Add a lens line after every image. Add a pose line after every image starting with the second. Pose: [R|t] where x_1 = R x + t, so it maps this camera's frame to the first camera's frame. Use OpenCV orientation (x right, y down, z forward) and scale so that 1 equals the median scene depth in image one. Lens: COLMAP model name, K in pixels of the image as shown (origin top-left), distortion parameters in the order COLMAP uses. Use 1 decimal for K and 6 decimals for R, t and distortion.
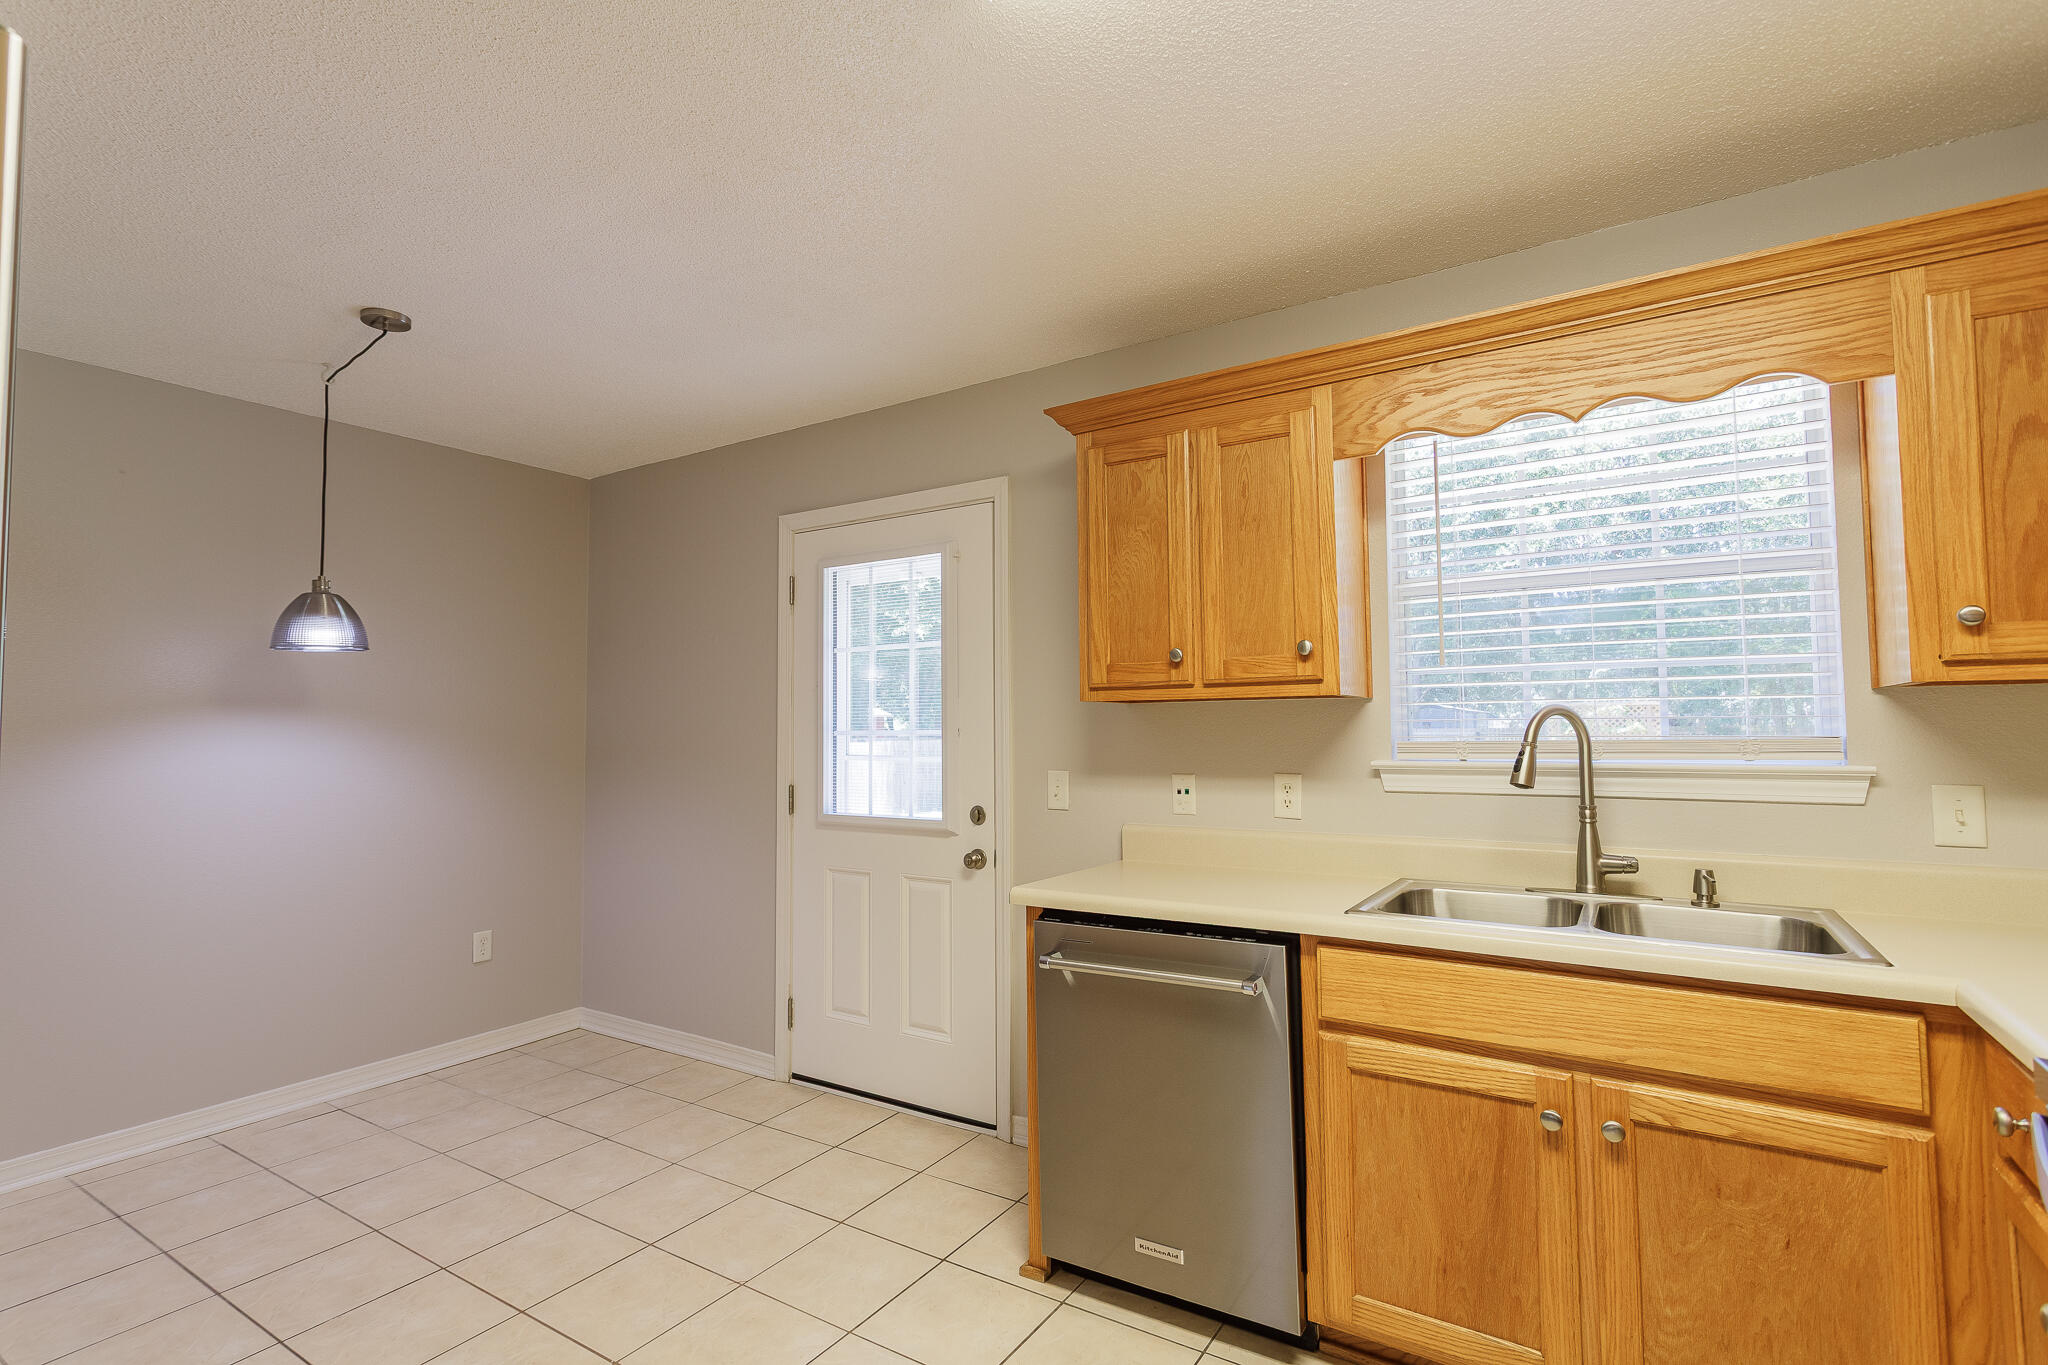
lens RADIAL K [[975.3, 0, 1010.7], [0, 975.3, 683.9], [0, 0, 1]] dist [0.010302, -0.000560]
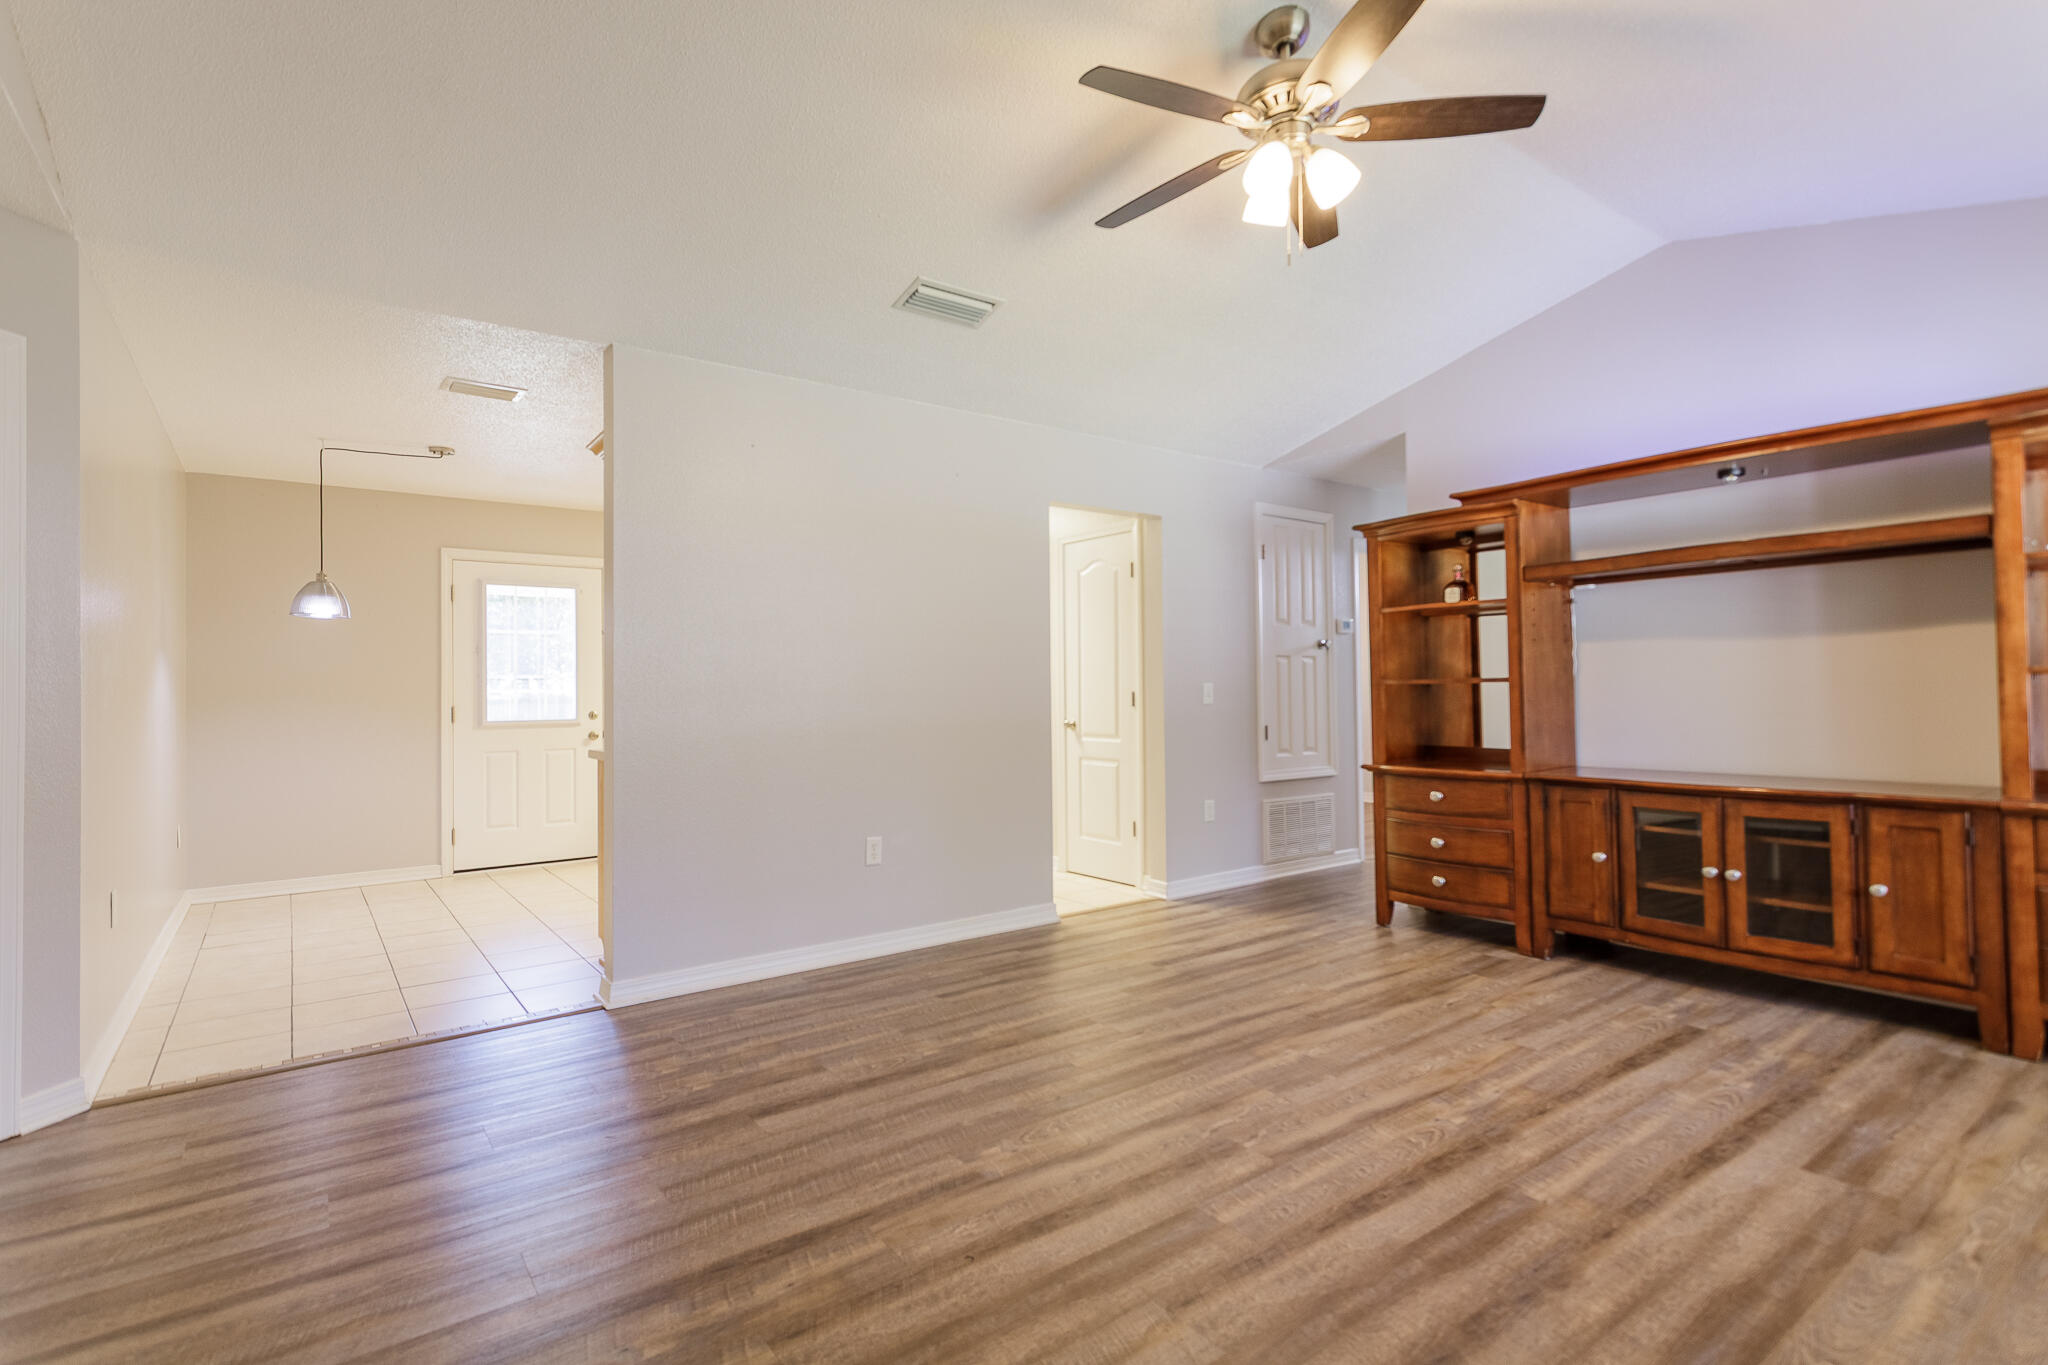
lens RADIAL K [[975.3, 0, 1010.0], [0, 975.3, 674.5], [0, 0, 1]] dist [0.010302, -0.000560]
pose [[0.352233, 0.020638, 0.935685, -1.865534], [-0.030710, 0.999473, -0.010484, 0.043618], [-0.935408, -0.025042, 0.352681, -0.656056]]
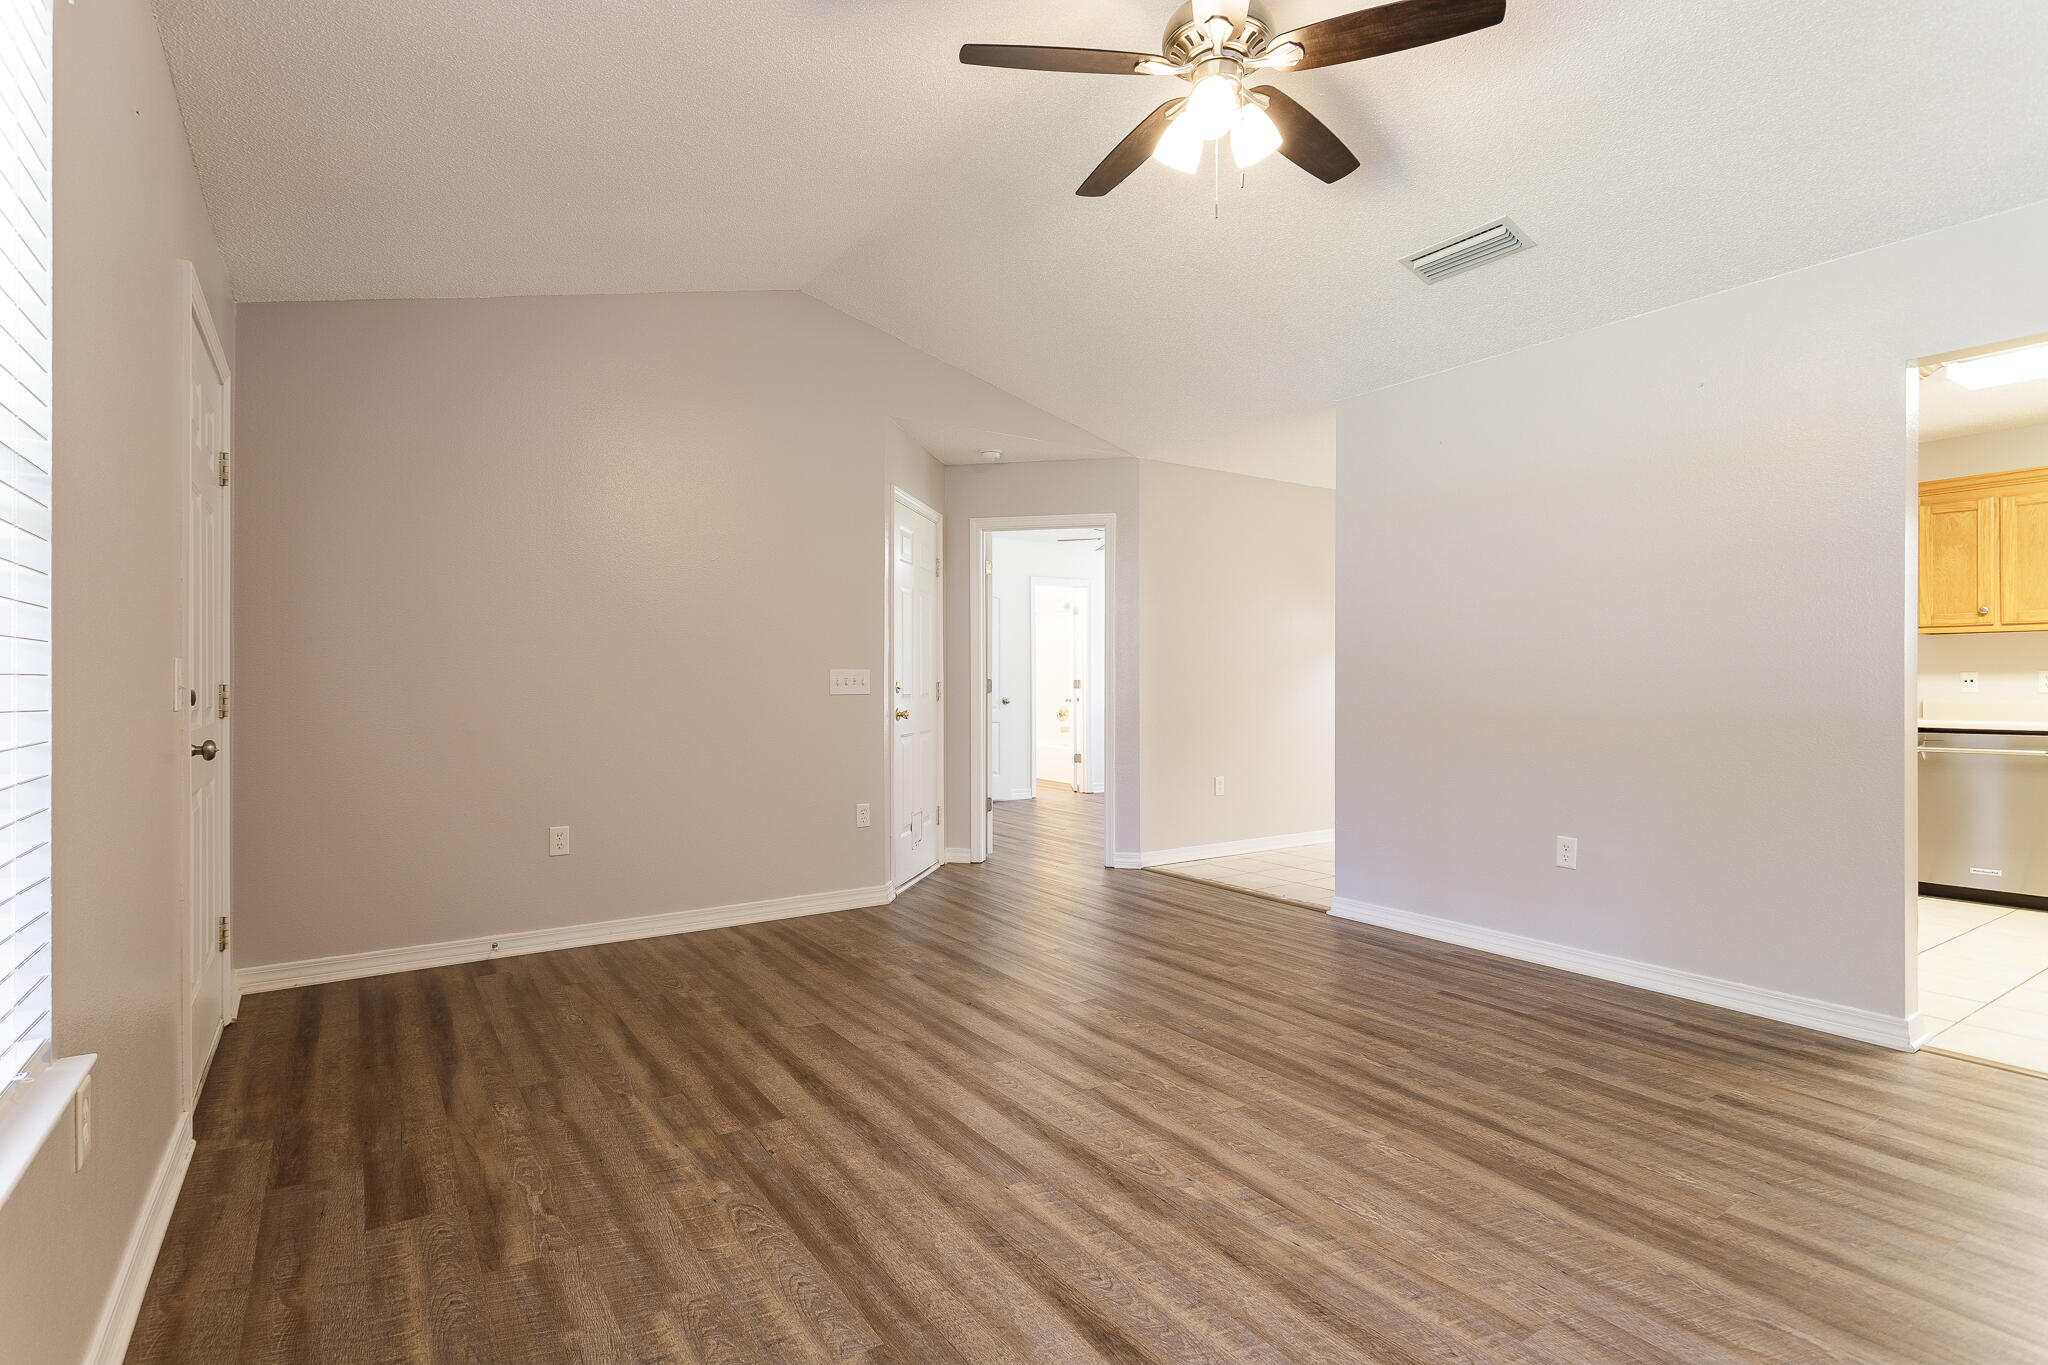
lens RADIAL K [[975.3, 0, 1017.6], [0, 975.3, 675.5], [0, 0, 1]] dist [0.010302, -0.000560]
pose [[0.927344, 0.004757, -0.374181, -0.794931], [0.012145, 0.999010, 0.042801, -0.004769], [0.374014, -0.044235, 0.926368, -1.419473]]
